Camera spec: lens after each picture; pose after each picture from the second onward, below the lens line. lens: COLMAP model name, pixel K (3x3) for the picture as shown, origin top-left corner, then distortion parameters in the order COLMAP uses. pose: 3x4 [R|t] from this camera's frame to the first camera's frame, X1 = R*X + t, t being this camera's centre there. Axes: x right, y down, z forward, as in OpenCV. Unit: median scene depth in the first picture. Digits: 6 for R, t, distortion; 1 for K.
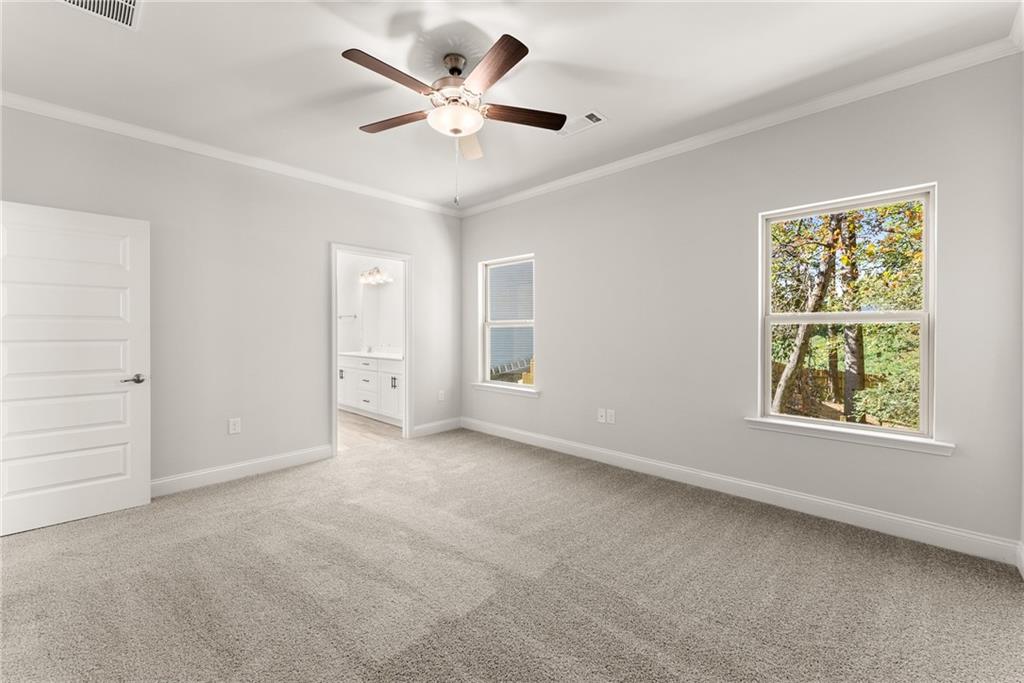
lens RADIAL K [[401.9, 0, 510.3], [0, 401.9, 330.8], [0, 0, 1]] dist [0.000219, 0.000000]
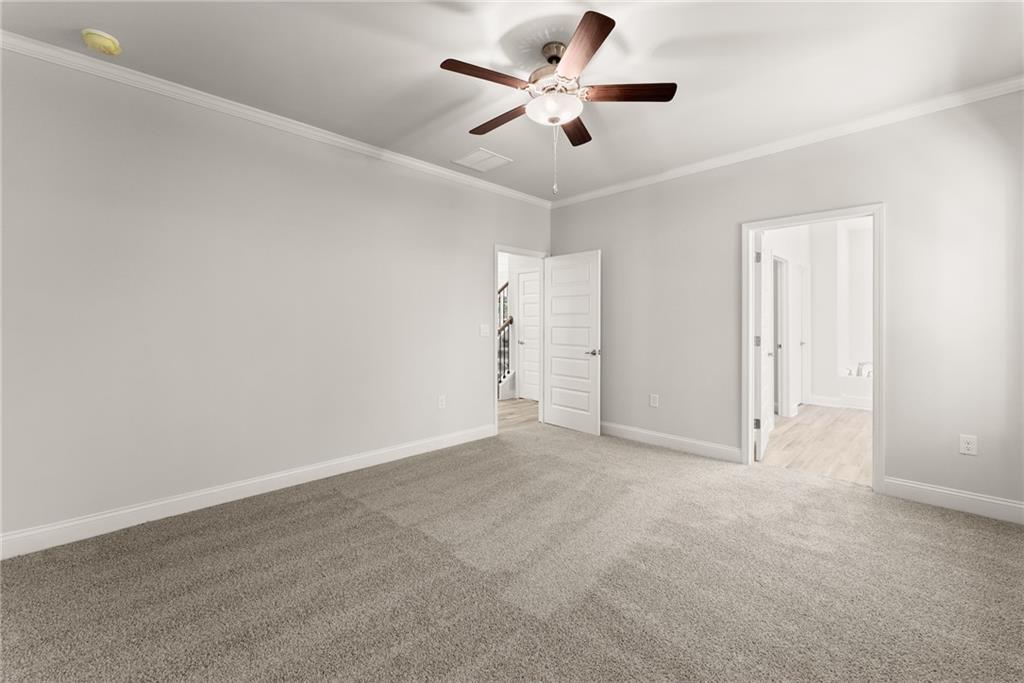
lens RADIAL K [[430.5, 0, 532.5], [0, 430.5, 320.3], [0, 0, 1]] dist [0.001733, 0.000056]
pose [[-0.004201, -0.000596, -0.999991, 0.718827], [-0.002203, 0.999997, -0.000587, -0.003945], [0.999989, 0.002200, -0.004202, 0.750385]]
